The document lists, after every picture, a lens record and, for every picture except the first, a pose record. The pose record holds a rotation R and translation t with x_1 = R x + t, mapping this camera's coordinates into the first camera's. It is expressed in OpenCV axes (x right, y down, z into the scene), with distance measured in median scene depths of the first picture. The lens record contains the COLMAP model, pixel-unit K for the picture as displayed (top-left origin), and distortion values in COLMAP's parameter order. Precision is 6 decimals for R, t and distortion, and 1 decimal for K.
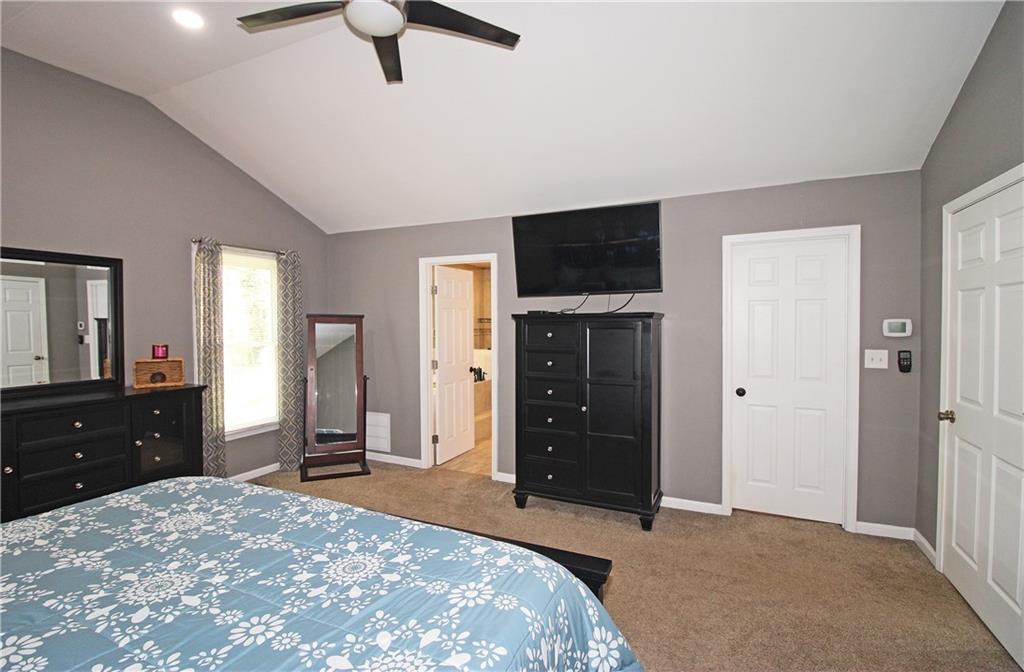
lens RADIAL K [[476.7, 0, 498.8], [0, 476.7, 332.0], [0, 0, 1]] dist [0.003455, -0.018743]
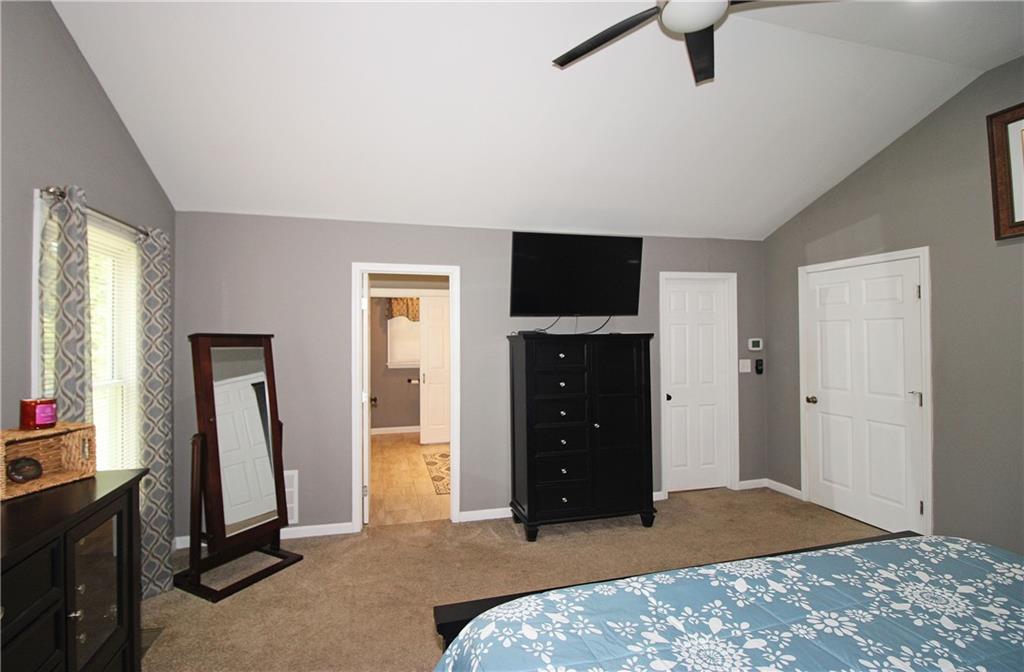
lens RADIAL K [[476.7, 0, 498.8], [0, 476.7, 332.0], [0, 0, 1]] dist [0.003455, -0.018743]
pose [[0.762506, 0.003828, 0.646969, -0.681740], [0.018911, 0.999423, -0.028202, -0.018898], [-0.646704, 0.033739, 0.761994, 0.349078]]
